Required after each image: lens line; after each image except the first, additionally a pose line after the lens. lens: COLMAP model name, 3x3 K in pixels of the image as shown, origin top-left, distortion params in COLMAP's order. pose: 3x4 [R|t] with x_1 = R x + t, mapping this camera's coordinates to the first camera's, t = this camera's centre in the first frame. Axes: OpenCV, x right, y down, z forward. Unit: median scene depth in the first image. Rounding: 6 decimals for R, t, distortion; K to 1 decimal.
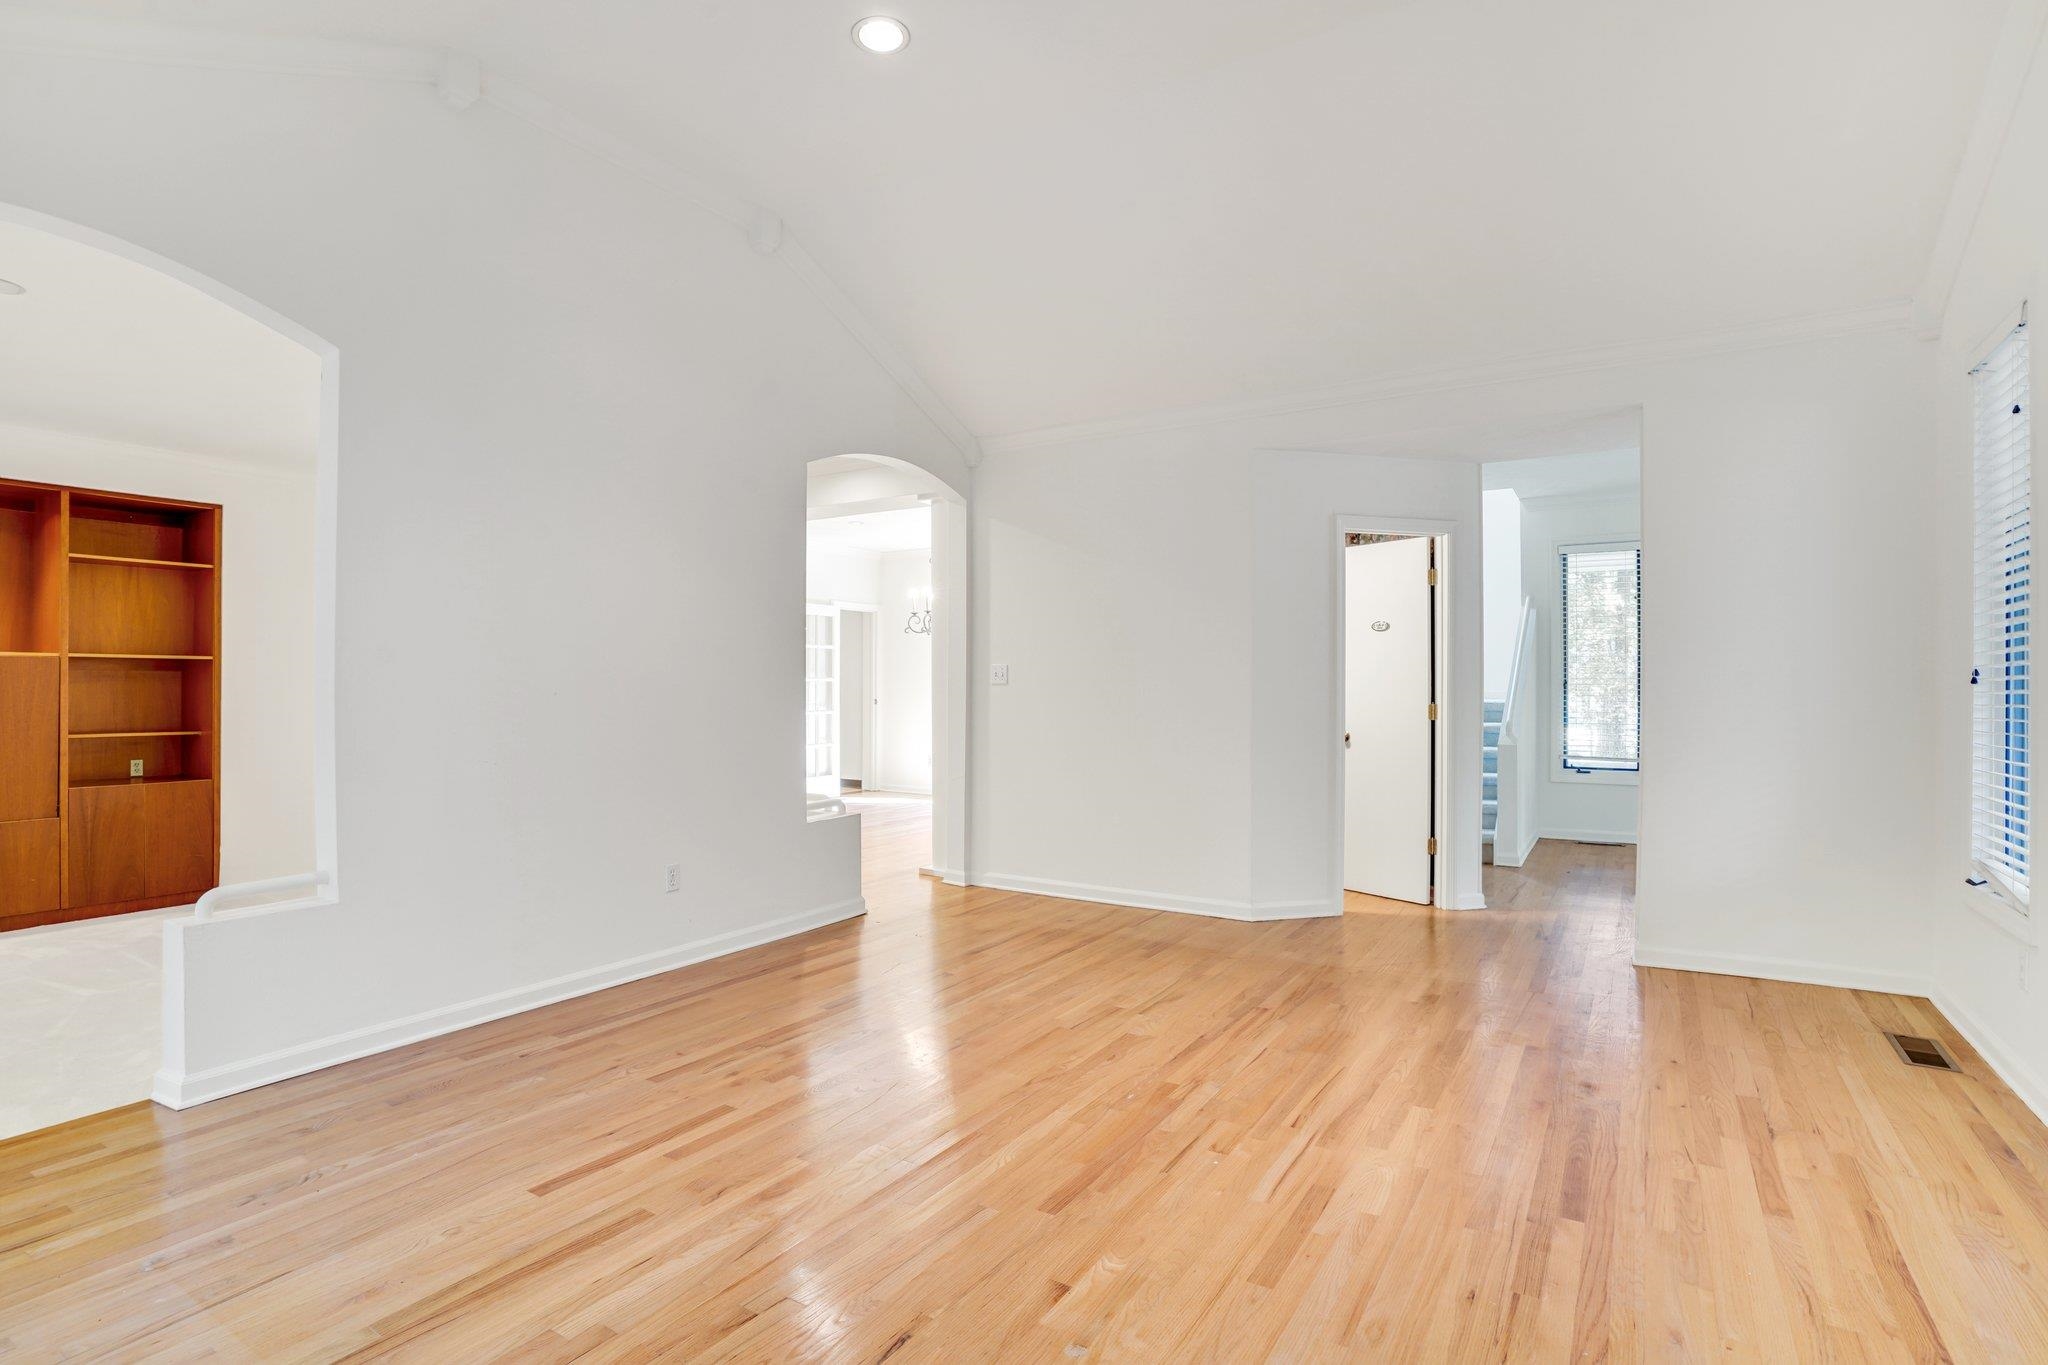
lens RADIAL K [[1023.0, 0, 1013.6], [0, 1023.0, 690.6], [0, 0, 1]] dist [-0.039365, 0.009545]
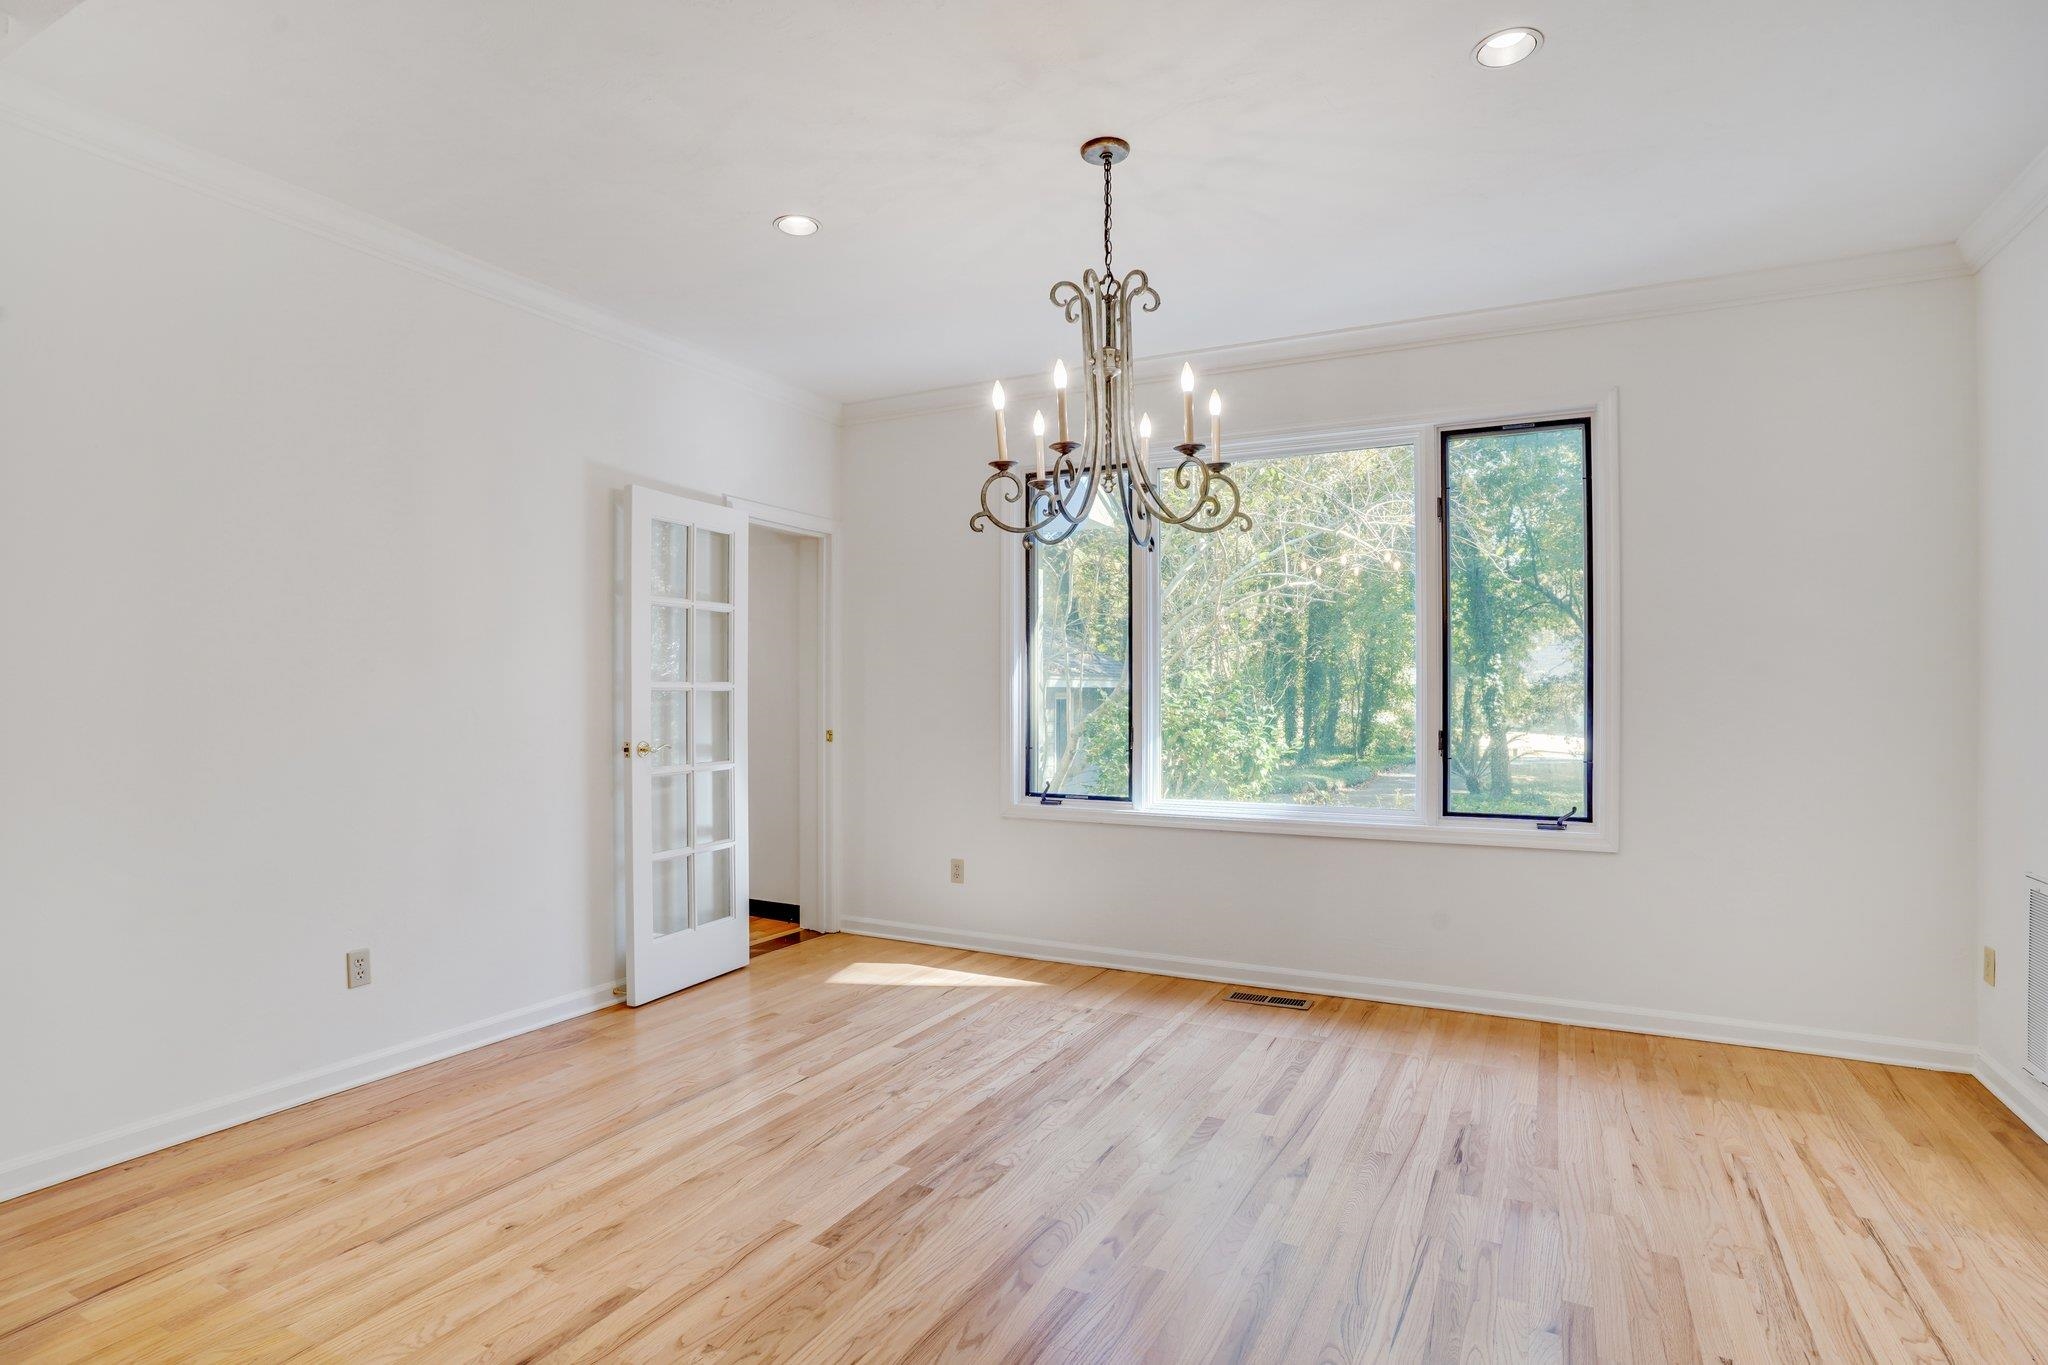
lens RADIAL K [[1023.0, 0, 1025.1], [0, 1023.0, 680.6], [0, 0, 1]] dist [-0.039365, 0.009545]
pose [[0.996630, -0.002593, 0.081985, -0.092190], [0.002929, 0.999988, -0.003973, -0.011229], [-0.081973, 0.004199, 0.996626, 0.577484]]
